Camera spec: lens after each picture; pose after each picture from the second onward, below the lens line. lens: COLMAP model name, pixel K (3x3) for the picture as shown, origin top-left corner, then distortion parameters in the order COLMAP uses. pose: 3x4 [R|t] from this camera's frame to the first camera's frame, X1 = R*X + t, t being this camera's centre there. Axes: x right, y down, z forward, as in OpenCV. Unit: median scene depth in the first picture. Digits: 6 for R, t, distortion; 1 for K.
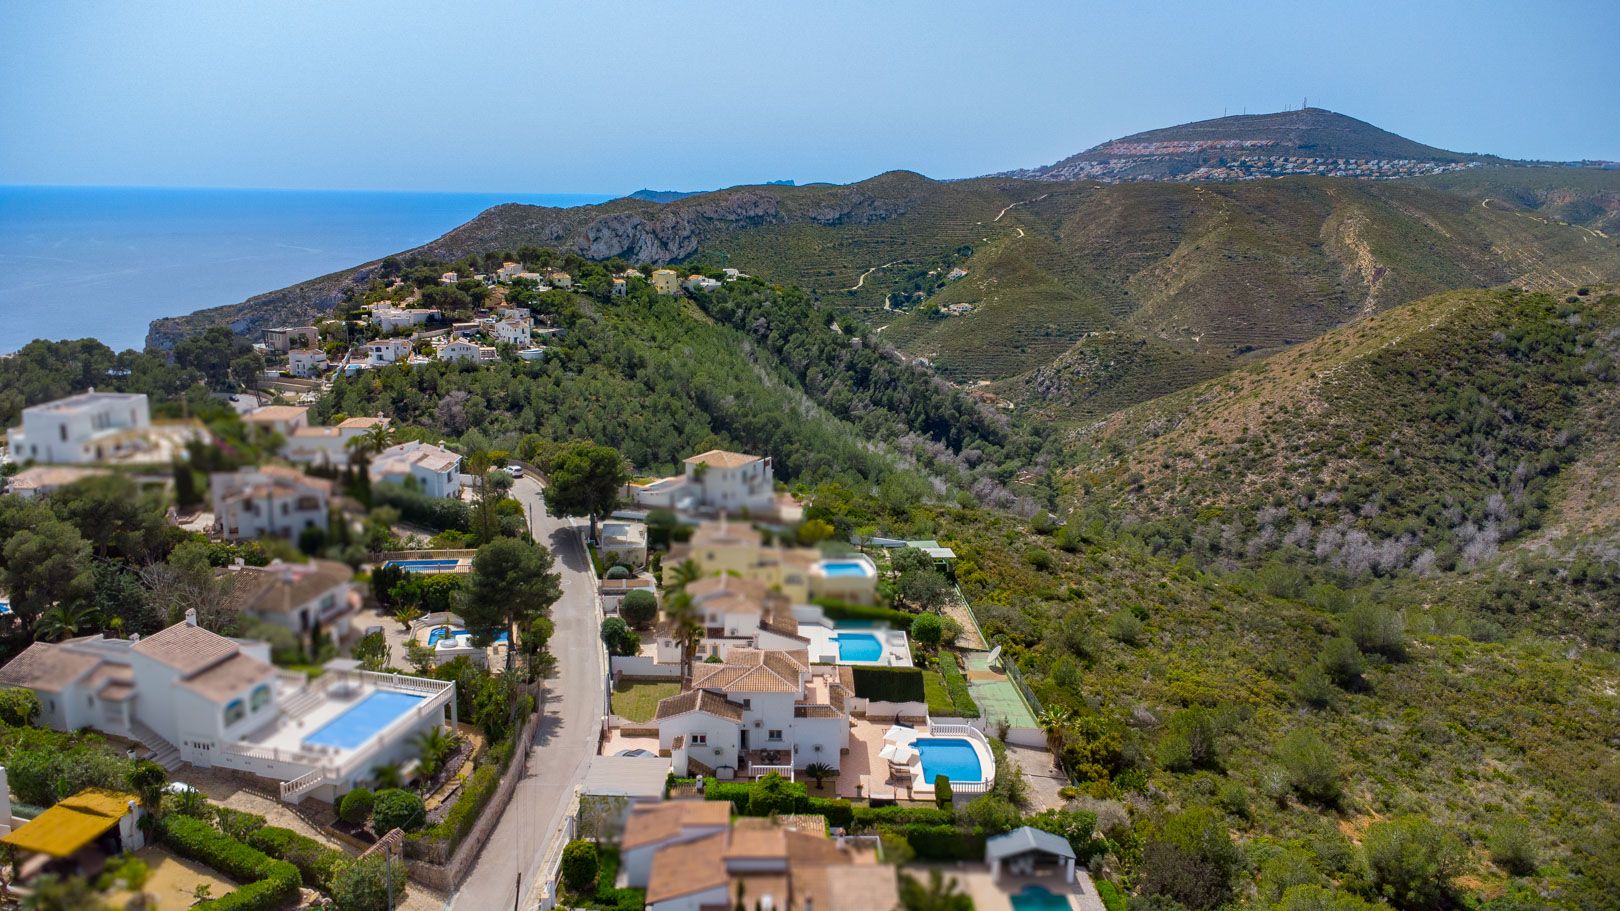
lens RADIAL K [[1172.1, 0, 797.4], [0, 1172.1, 453.8], [0, 0, 1]] dist [0.012921, -0.003192]
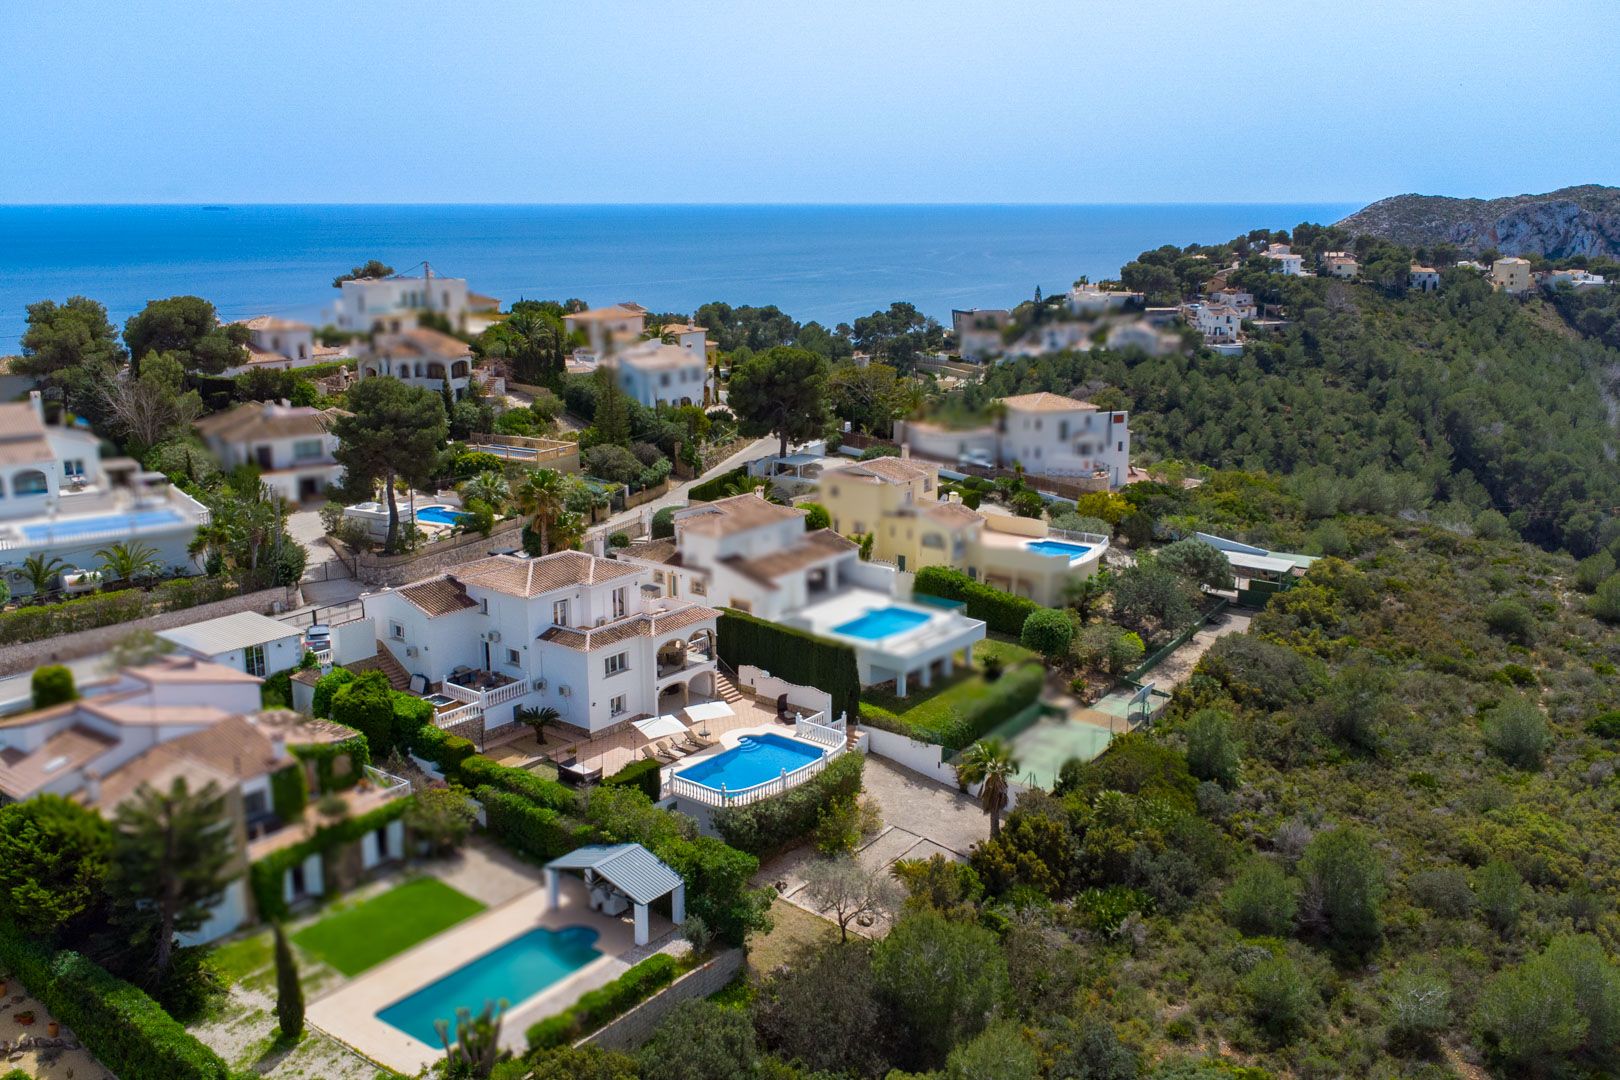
lens RADIAL K [[1411.4, 0, 815.7], [0, 1411.4, 545.2], [0, 0, 1]] dist [-0.003978, 0.007007]
pose [[0.764242, 0.130963, -0.631493, 0.163035], [-0.123951, 0.990737, 0.055458, 0.024703], [0.632906, 0.035891, 0.773396, 0.108965]]
